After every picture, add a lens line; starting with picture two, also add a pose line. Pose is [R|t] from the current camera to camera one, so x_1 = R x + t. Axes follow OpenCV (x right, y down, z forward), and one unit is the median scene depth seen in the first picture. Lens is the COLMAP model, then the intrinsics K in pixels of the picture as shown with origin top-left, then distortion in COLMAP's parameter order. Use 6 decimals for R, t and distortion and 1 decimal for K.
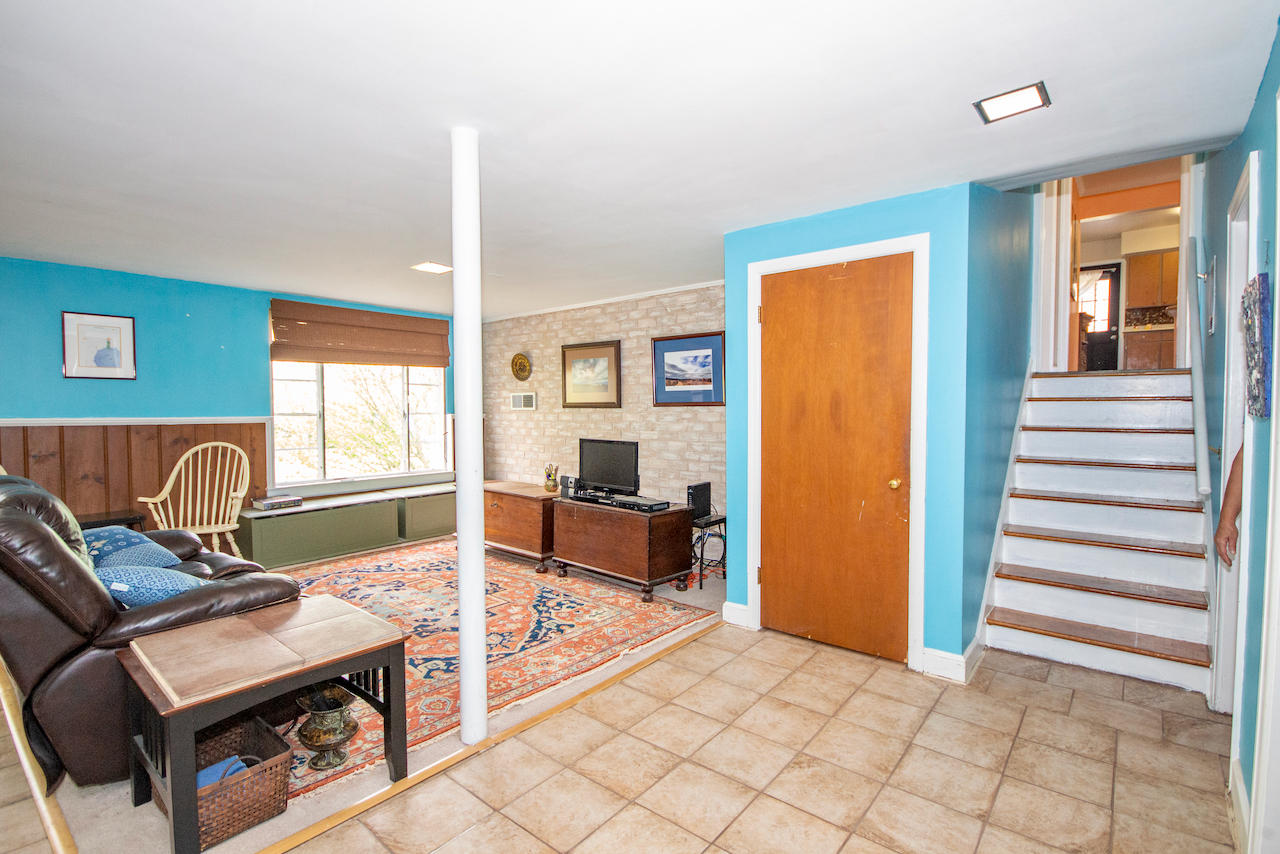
lens RADIAL K [[607.4, 0, 645.8], [0, 607.4, 432.5], [0, 0, 1]] dist [0.001912, -0.007530]
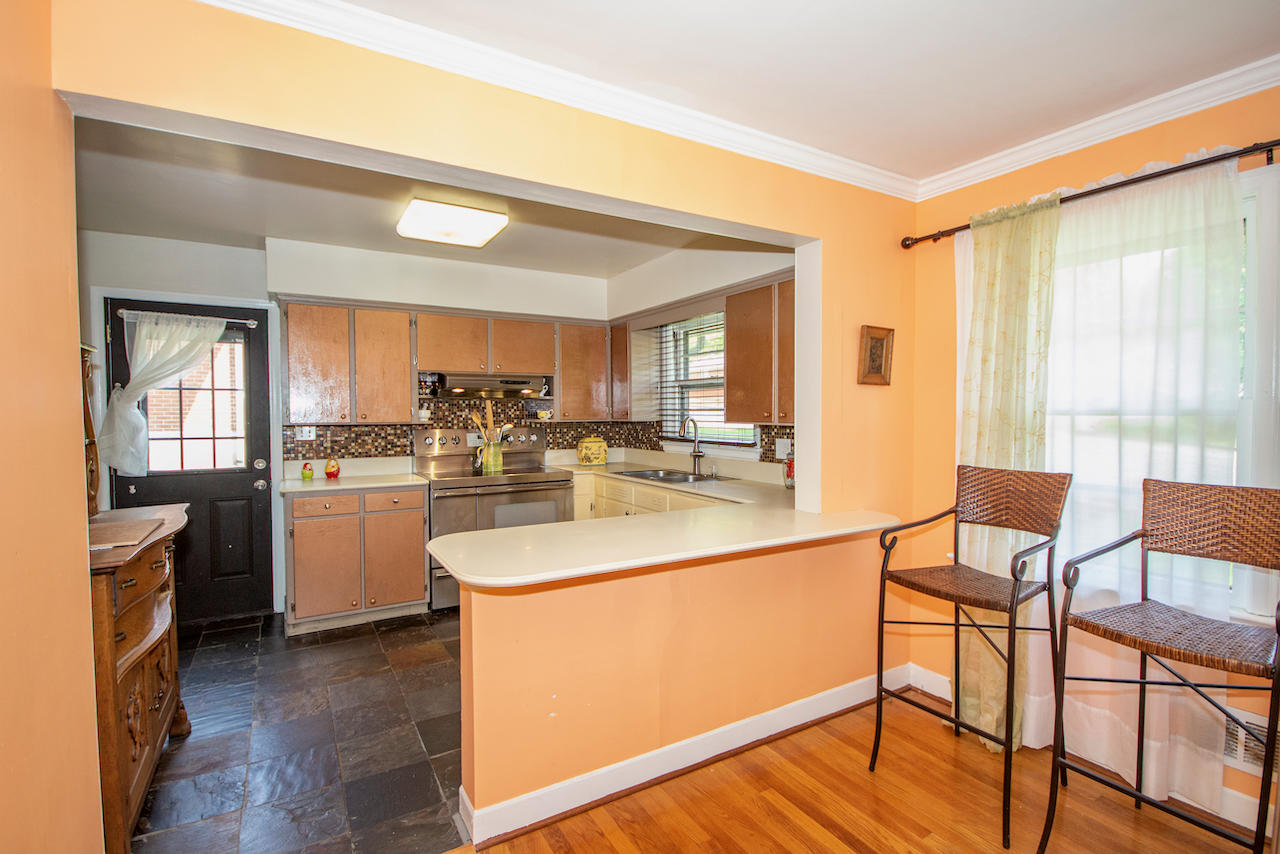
lens RADIAL K [[607.4, 0, 643.9], [0, 607.4, 428.4], [0, 0, 1]] dist [0.001912, -0.007530]
pose [[0.344905, -0.033833, 0.938028, 0.470561], [0.041361, 0.998927, 0.020821, -0.194203], [-0.937726, 0.031617, 0.345934, 0.604614]]
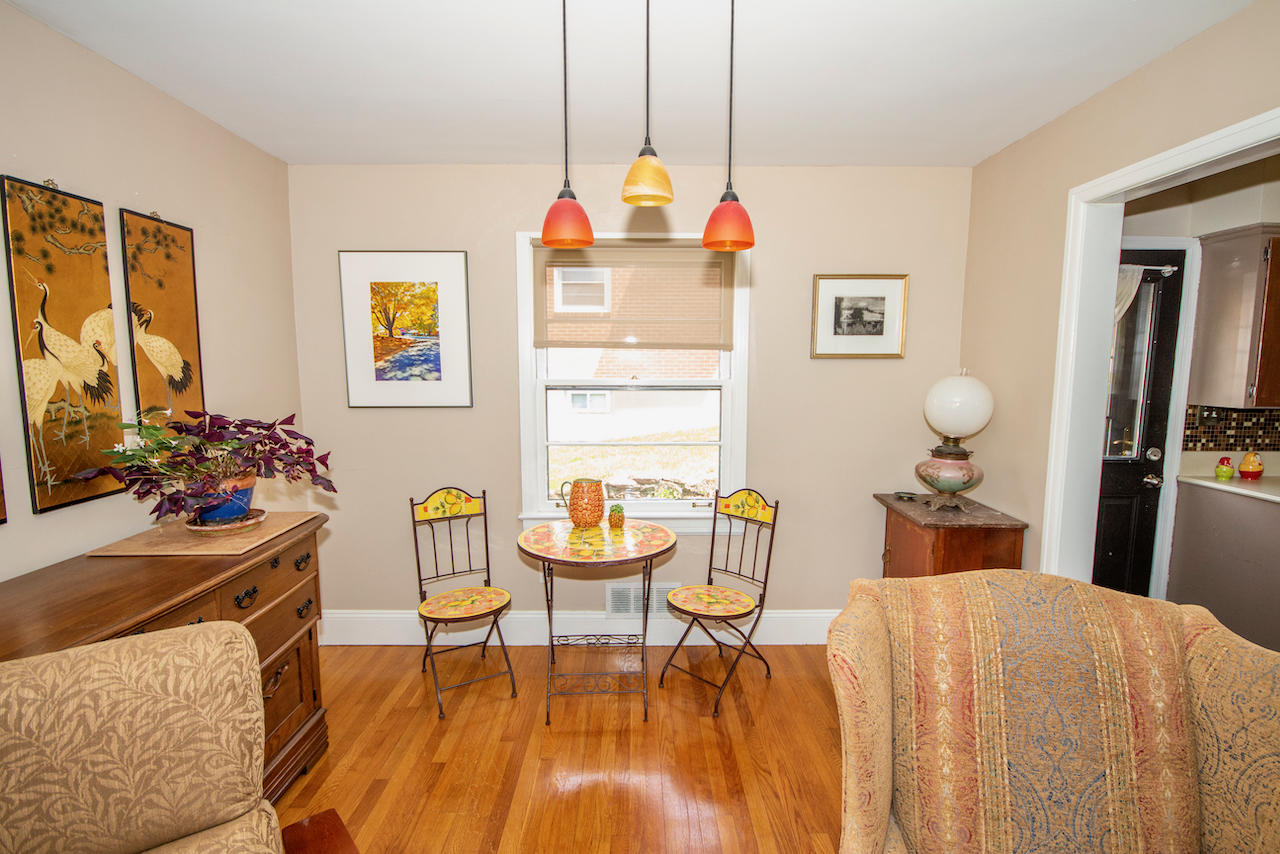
lens RADIAL K [[607.4, 0, 633.4], [0, 607.4, 420.9], [0, 0, 1]] dist [0.001912, -0.007530]
pose [[0.756337, -0.090164, 0.647939, 0.350838], [0.027158, 0.993930, 0.106608, -0.232152], [-0.653618, -0.063034, 0.754195, 0.939608]]
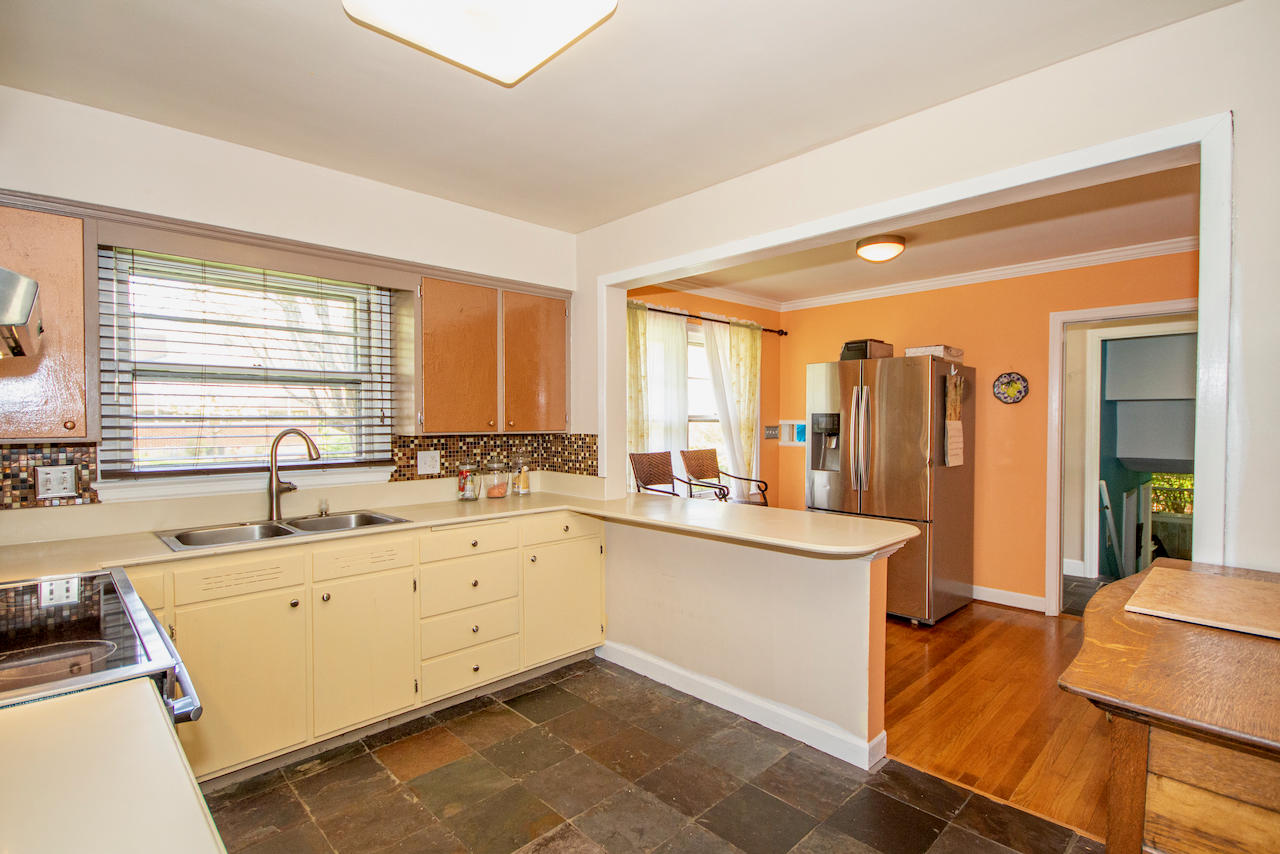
lens RADIAL K [[607.4, 0, 648.9], [0, 607.4, 427.9], [0, 0, 1]] dist [0.001912, -0.007530]
pose [[-0.994915, -0.006368, 0.100513, 0.706679], [-0.001008, 0.998579, 0.053283, -0.207353], [-0.100709, 0.052911, -0.993508, 0.984995]]
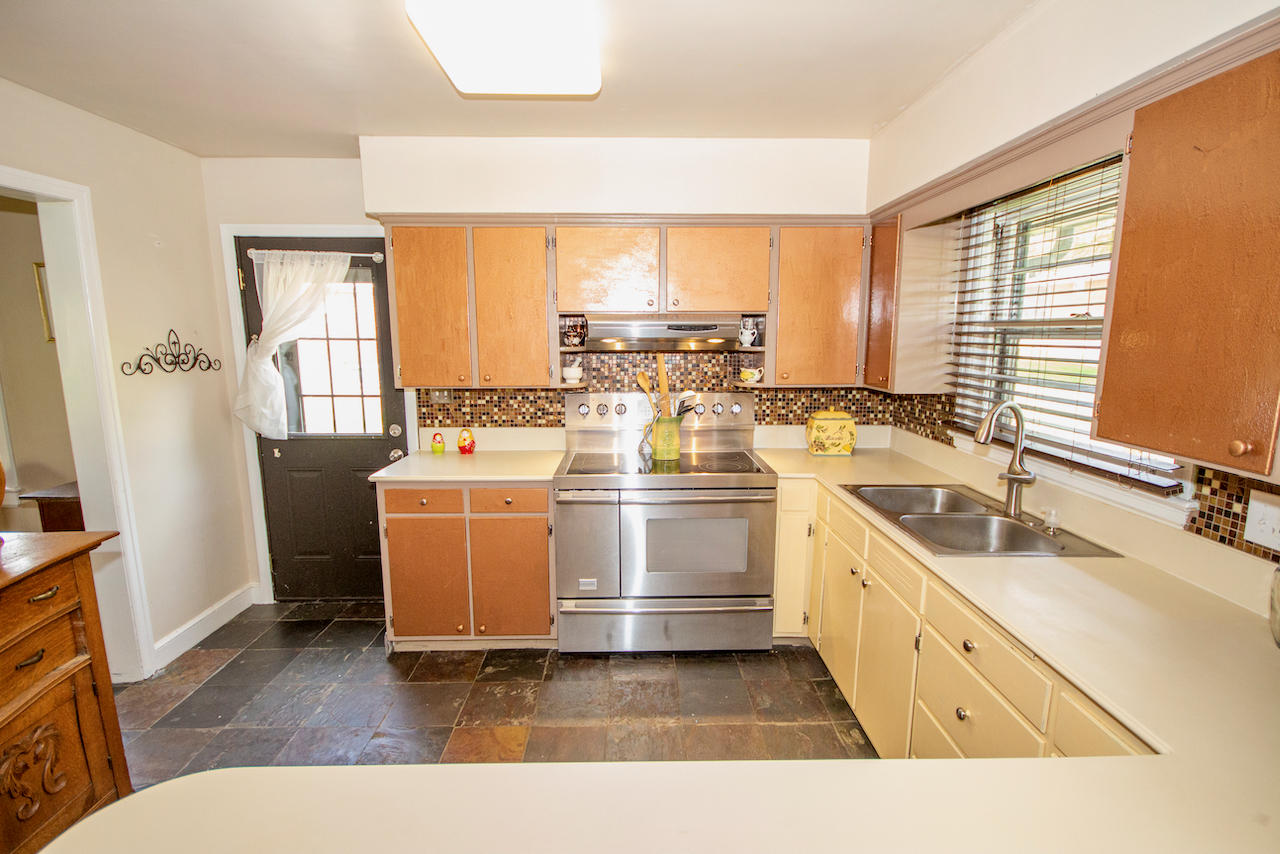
lens RADIAL K [[598.6, 0, 638.2], [0, 598.6, 432.5], [0, 0, 1]] dist [-0.002713, -0.003204]
pose [[0.767120, -0.113490, 0.631385, 0.662752], [0.030717, 0.989596, 0.140557, -0.214796], [-0.640767, -0.088430, 0.762625, 0.647455]]
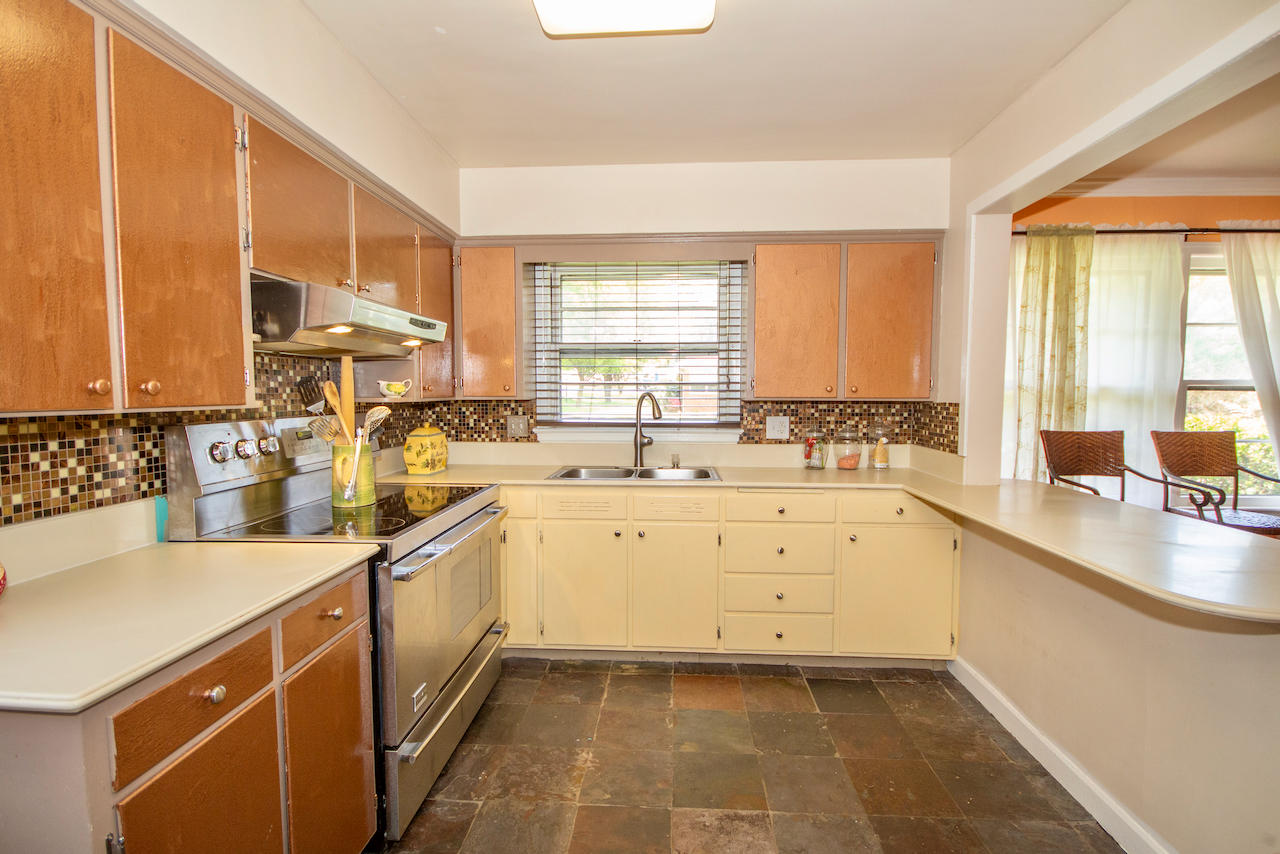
lens RADIAL K [[607.4, 0, 641.1], [0, 607.4, 430.3], [0, 0, 1]] dist [0.001912, -0.007530]
pose [[-0.587309, -0.058743, 0.807228, 0.628038], [0.025537, 0.995521, 0.091024, -0.201752], [-0.808960, 0.074073, -0.583178, 0.924780]]
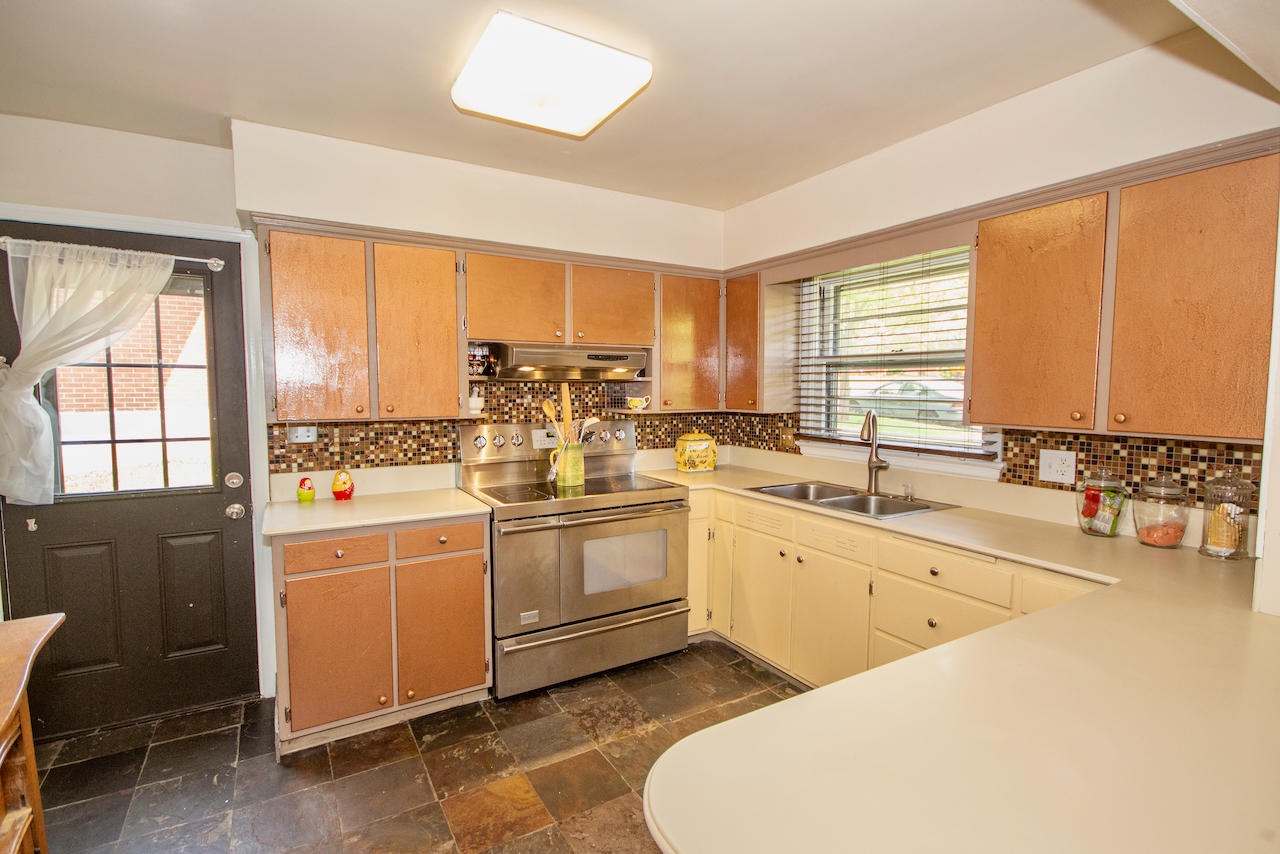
lens RADIAL K [[607.4, 0, 643.5], [0, 607.4, 430.0], [0, 0, 1]] dist [0.001912, -0.007530]
pose [[0.341483, -0.075174, 0.936877, 0.578215], [0.035720, 0.997114, 0.066988, -0.206491], [-0.939209, 0.010590, 0.343182, 0.728887]]
